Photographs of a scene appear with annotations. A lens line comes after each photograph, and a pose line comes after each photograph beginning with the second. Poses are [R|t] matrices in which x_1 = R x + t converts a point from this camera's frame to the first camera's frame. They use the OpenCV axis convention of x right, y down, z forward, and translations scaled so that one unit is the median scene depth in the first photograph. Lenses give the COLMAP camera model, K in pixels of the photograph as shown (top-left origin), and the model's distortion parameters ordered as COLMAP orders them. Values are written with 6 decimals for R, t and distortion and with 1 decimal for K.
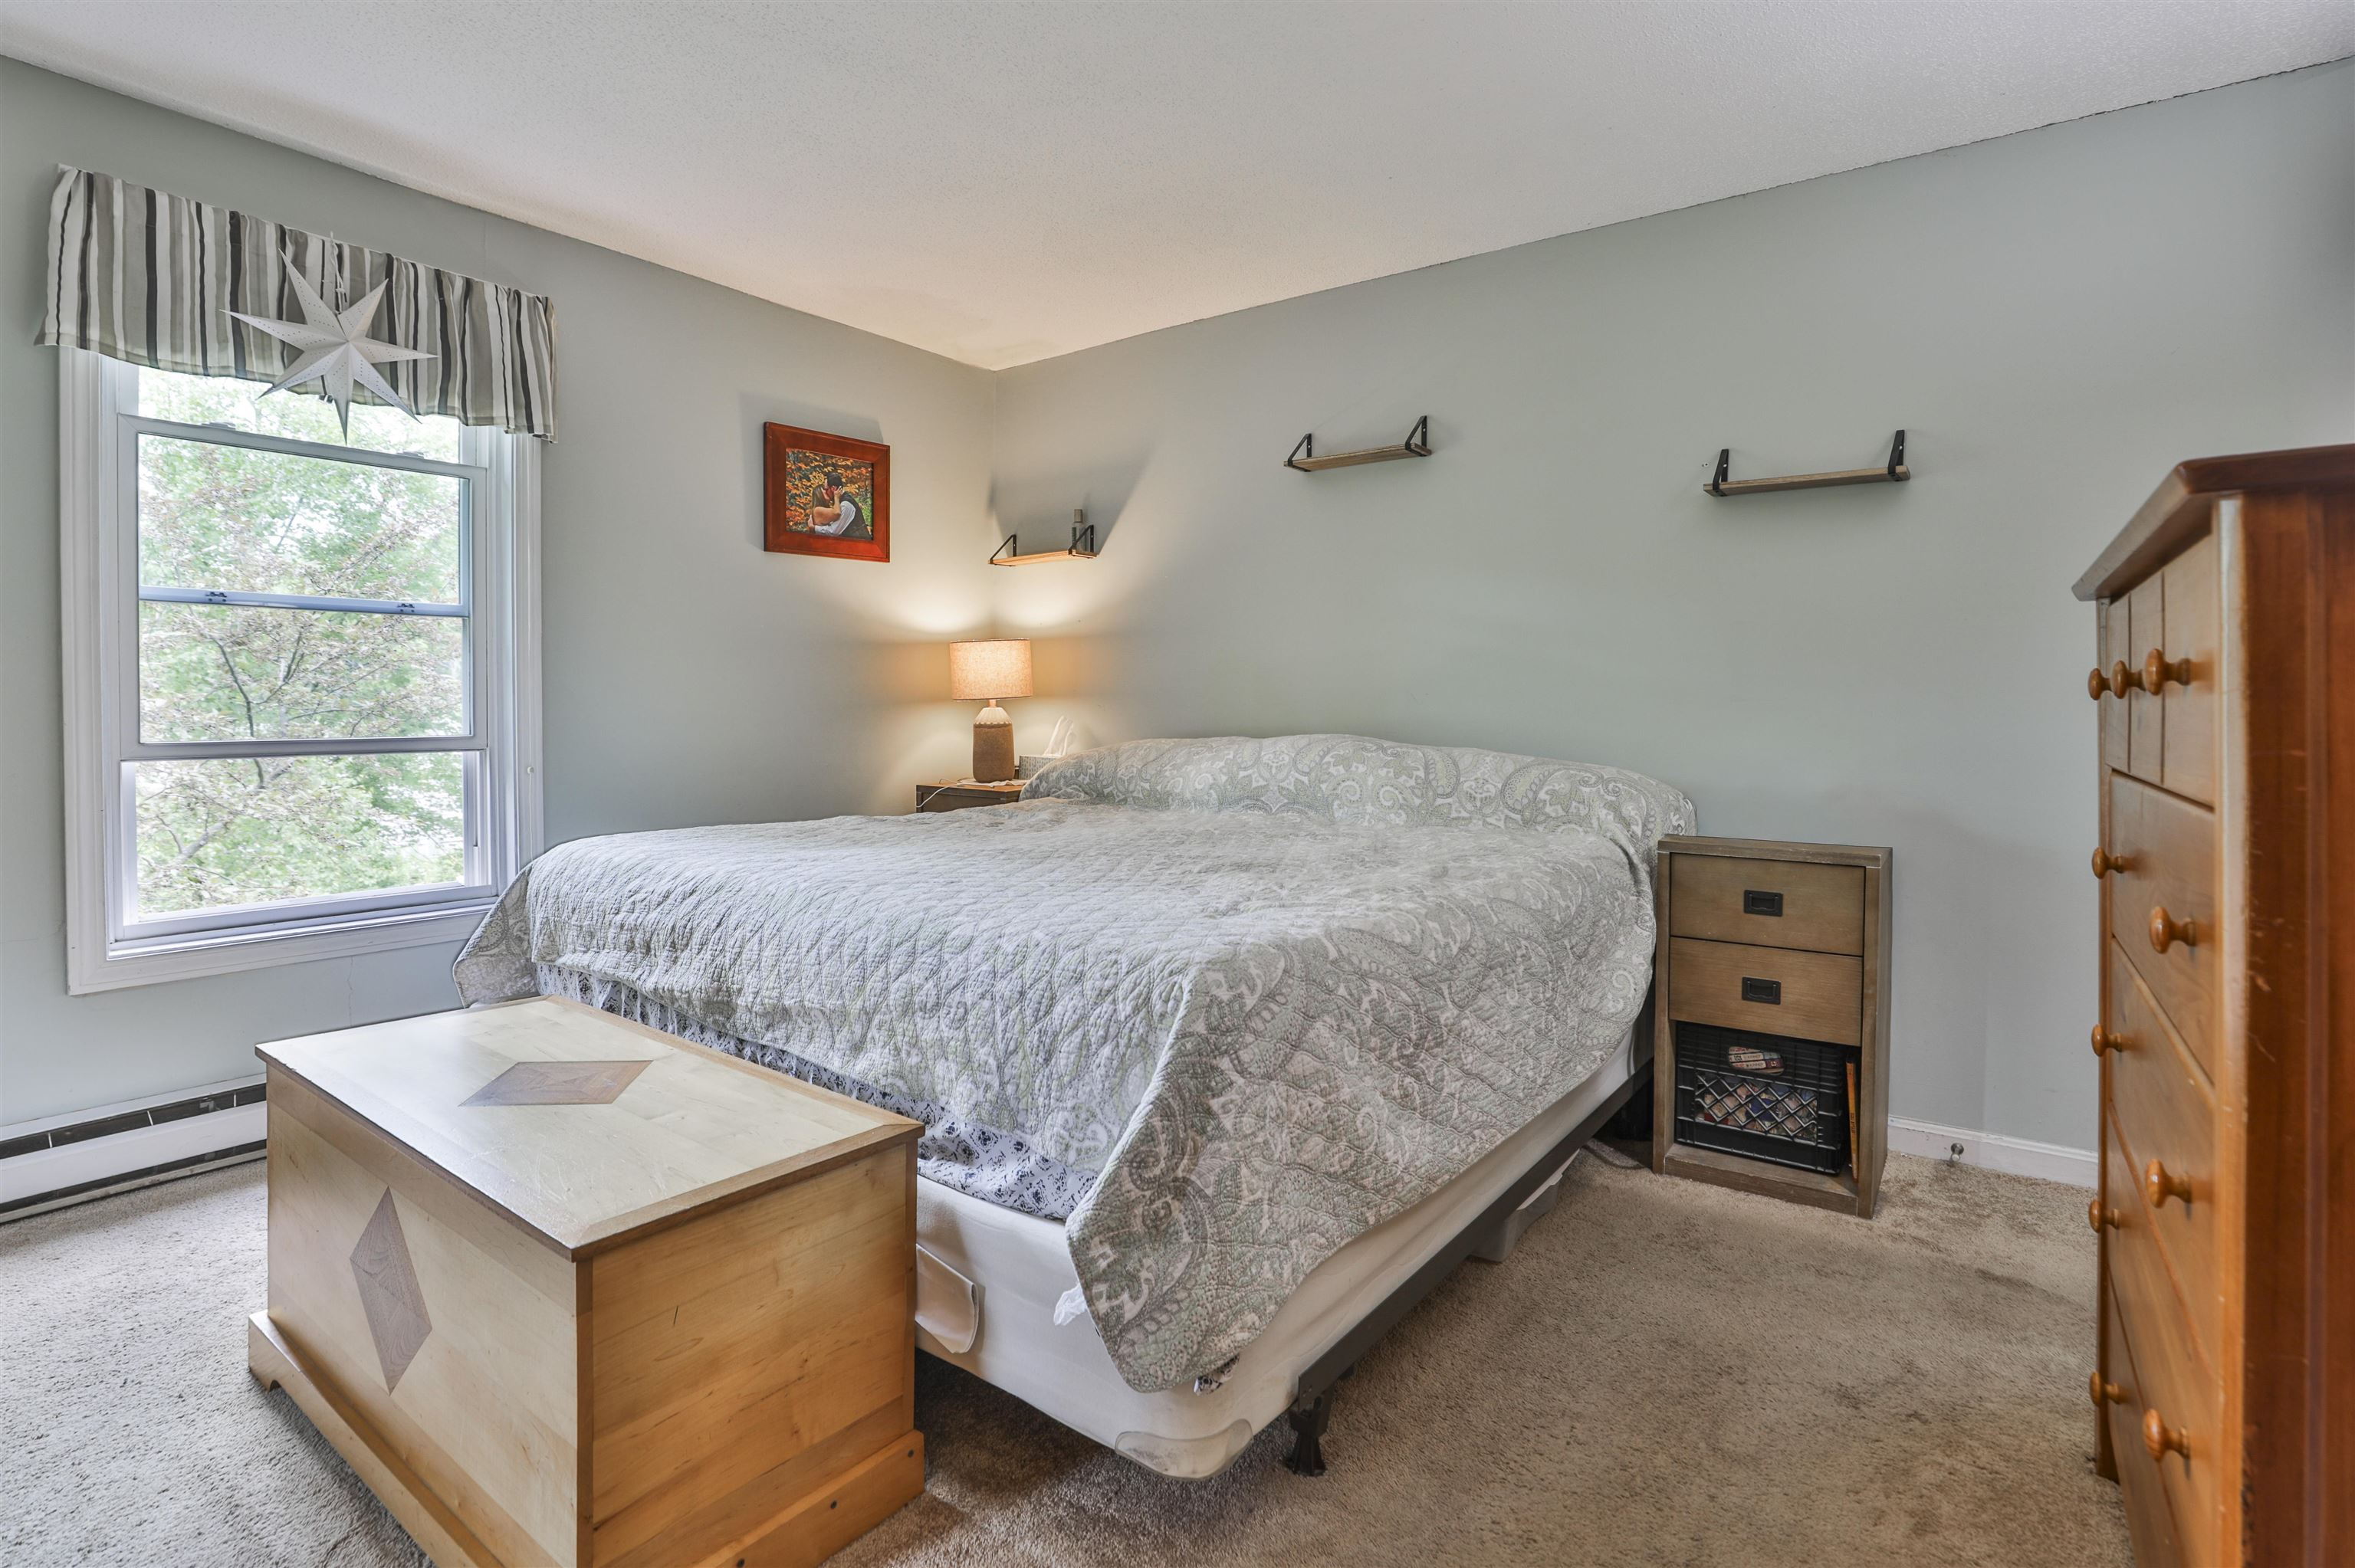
lens RADIAL K [[1139.8, 0, 1109.7], [0, 1139.8, 728.3], [0, 0, 1]] dist [-0.044298, 0.011090]
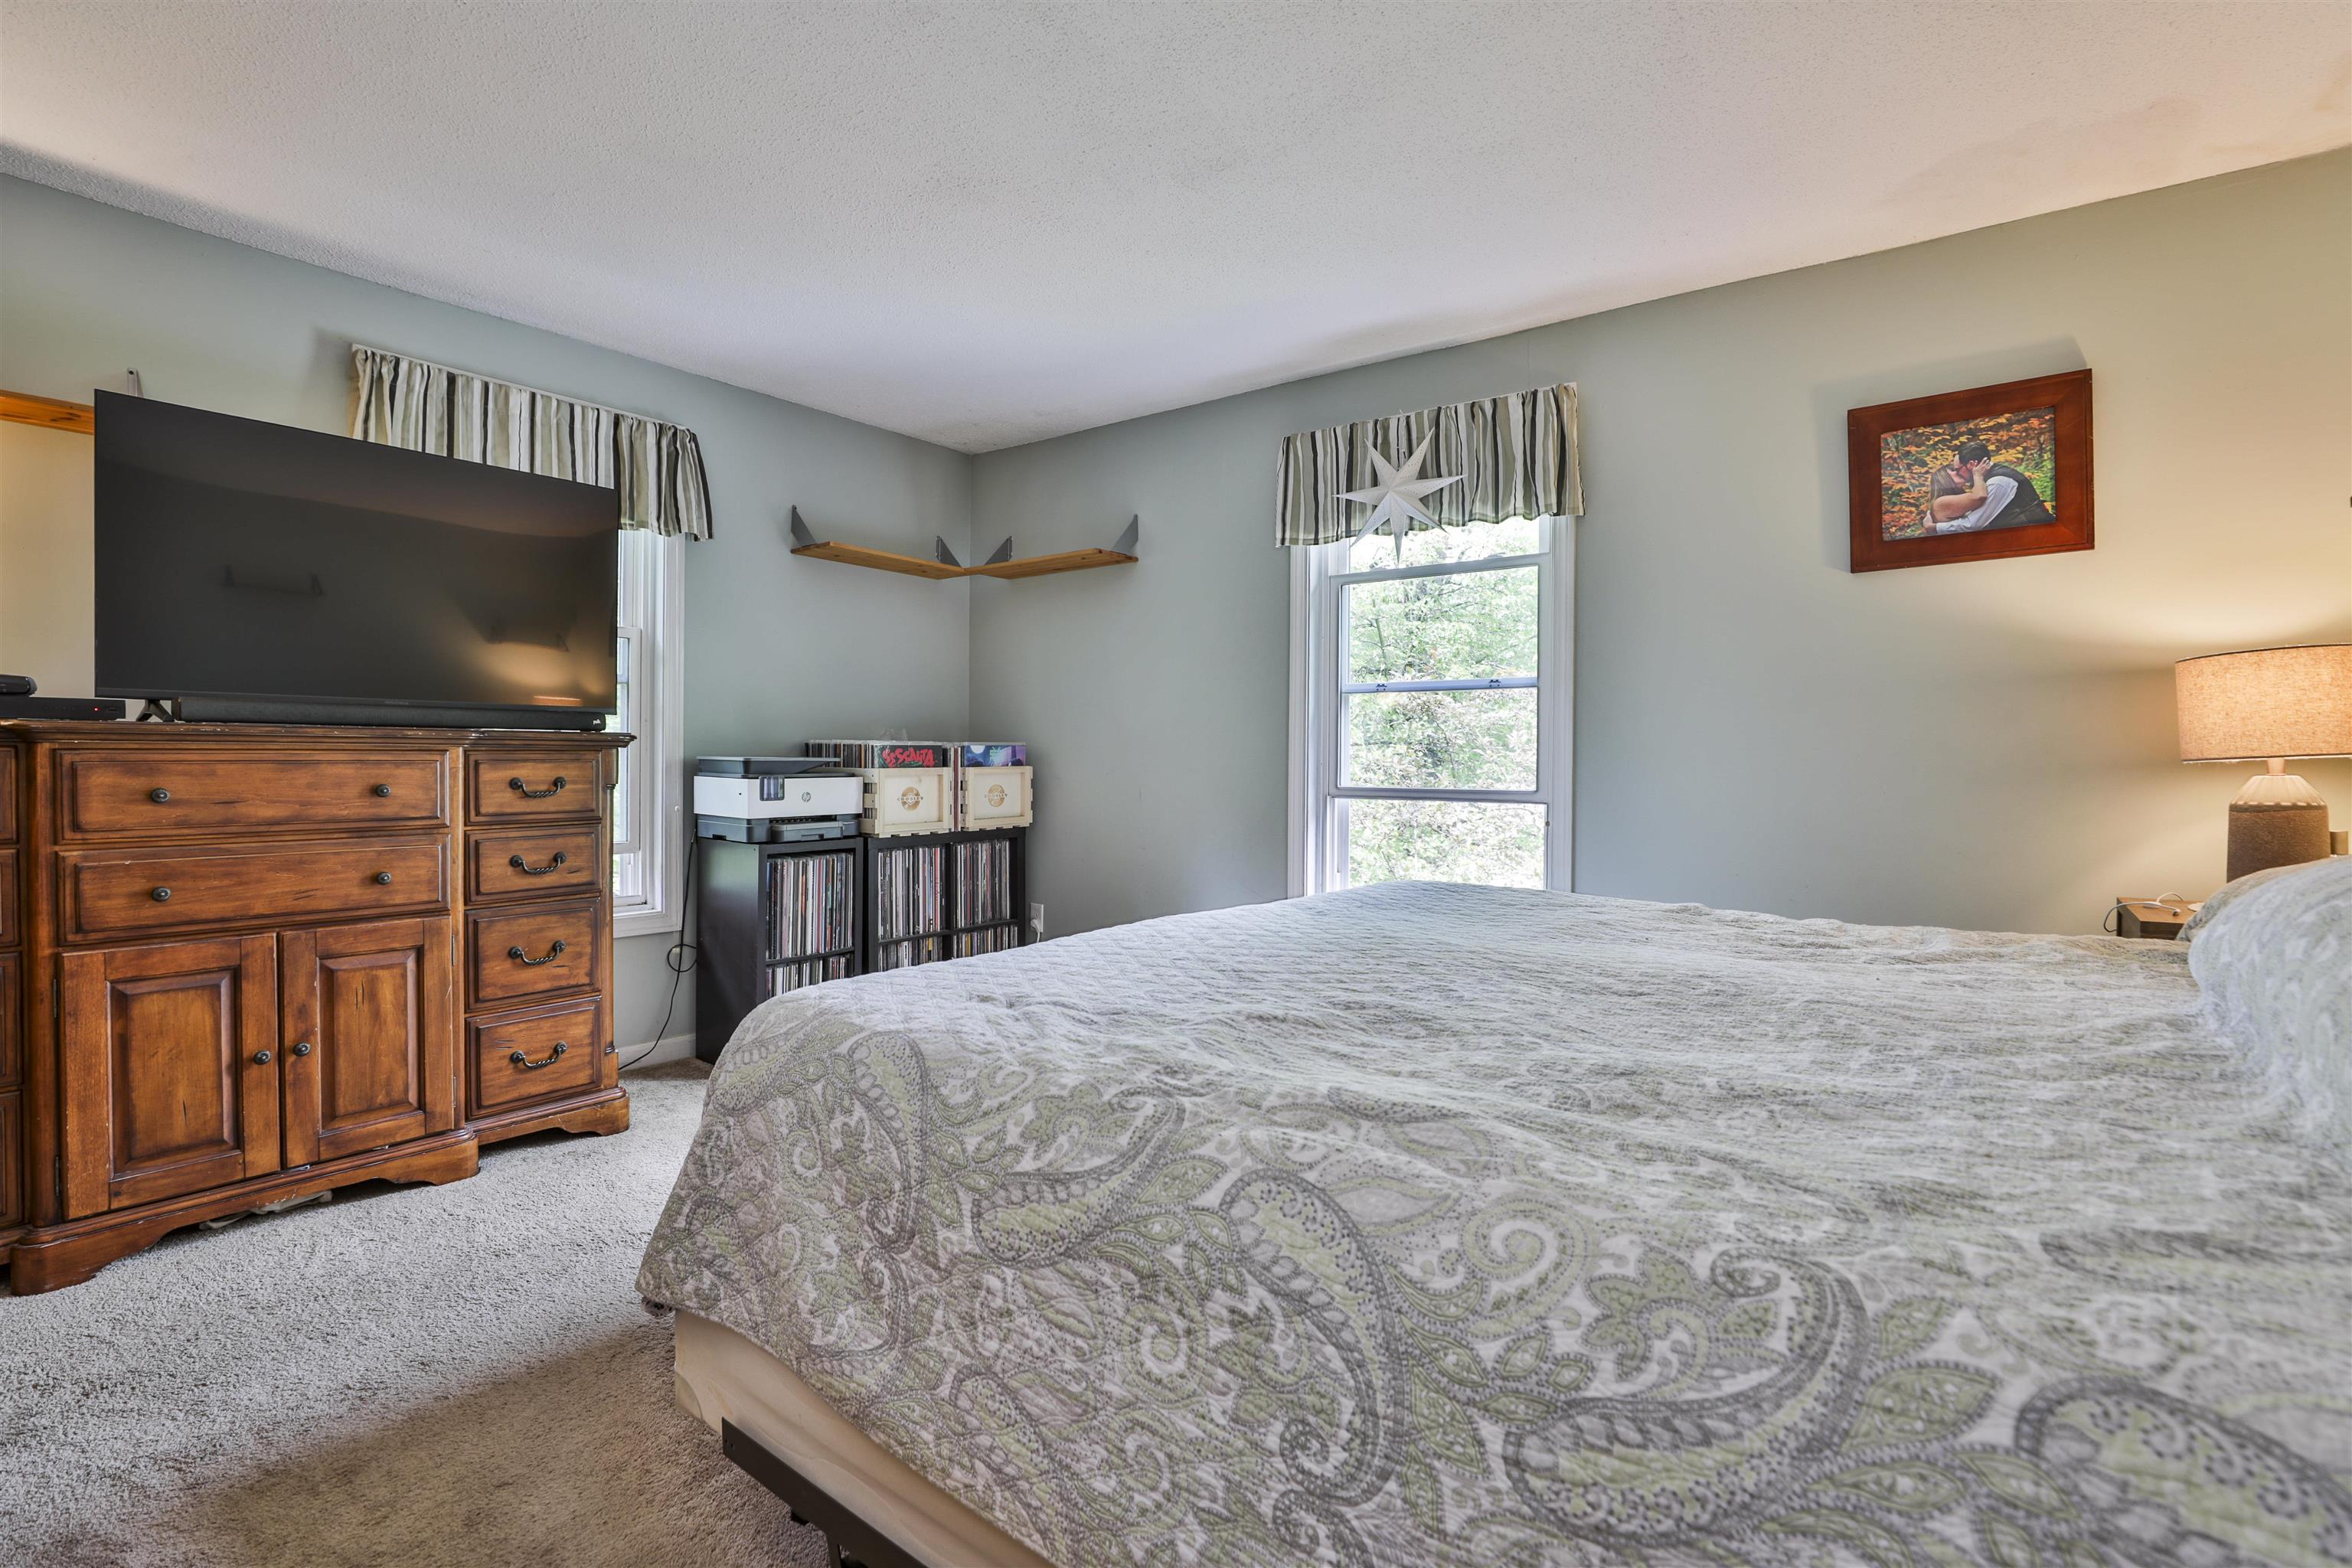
lens RADIAL K [[1104.9, 0, 1242.7], [0, 1104.9, 778.6], [0, 0, 1]] dist [-0.033317, 0.001143]
pose [[0.046355, 0.016157, -0.998794, 0.534804], [-0.028278, 0.999490, 0.014856, -0.013044], [0.998525, 0.027555, 0.046788, 0.650700]]
